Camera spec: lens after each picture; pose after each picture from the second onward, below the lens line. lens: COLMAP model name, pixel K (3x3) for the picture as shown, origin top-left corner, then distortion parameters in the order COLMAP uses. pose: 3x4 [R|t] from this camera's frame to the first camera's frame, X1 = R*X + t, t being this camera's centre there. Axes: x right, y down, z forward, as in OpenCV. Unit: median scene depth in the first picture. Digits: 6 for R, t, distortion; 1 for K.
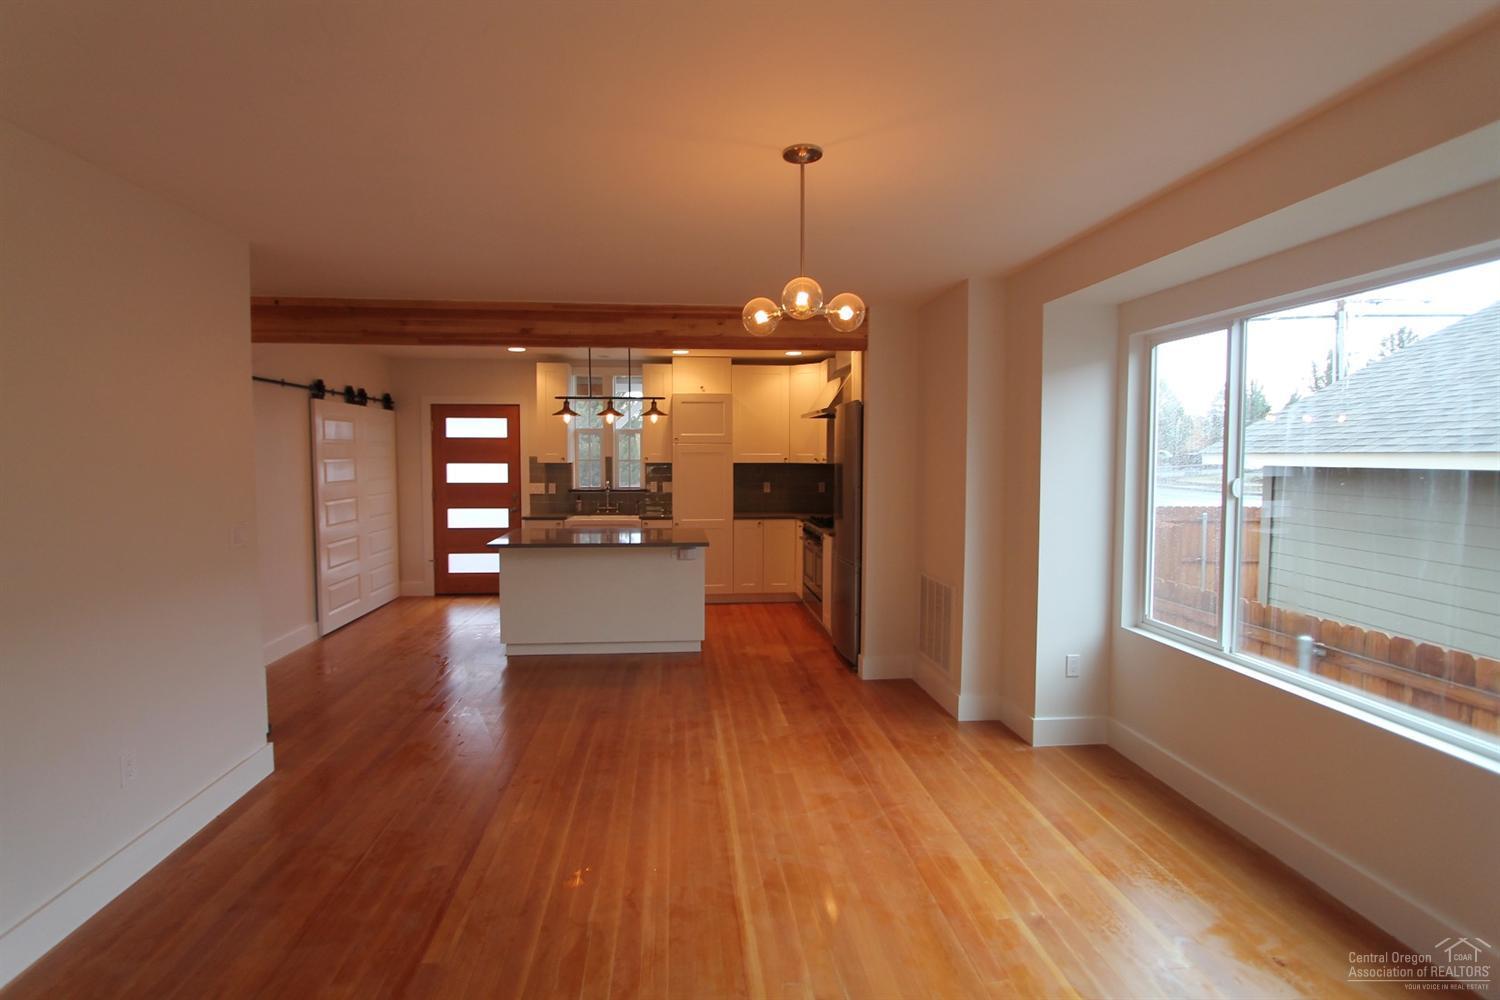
lens RADIAL K [[700.7, 0, 731.2], [0, 700.7, 490.8], [0, 0, 1]] dist [-0.014502, 0.001899]
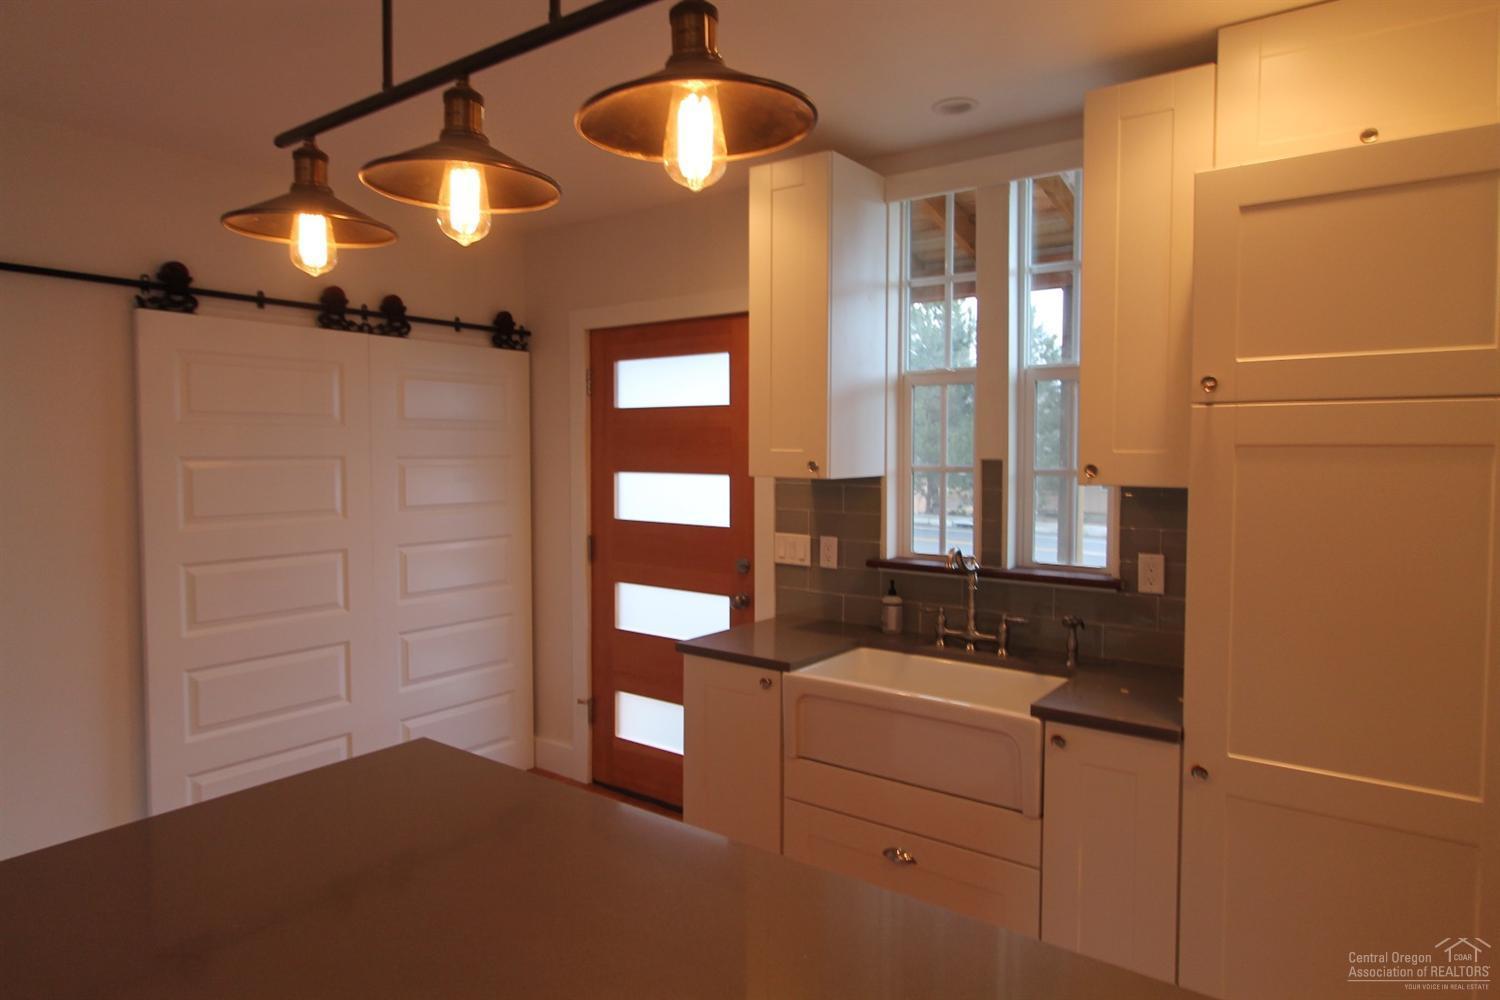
lens RADIAL K [[856.8, 0, 750.0], [0, 856.8, 500.0], [0, 0, 1]] dist [-0.081820, 0.000537]
pose [[0.739415, 0.035420, -0.672318, -0.011177], [-0.039883, 0.999166, 0.008776, -0.030293], [0.672068, 0.020325, 0.740210, 0.677537]]
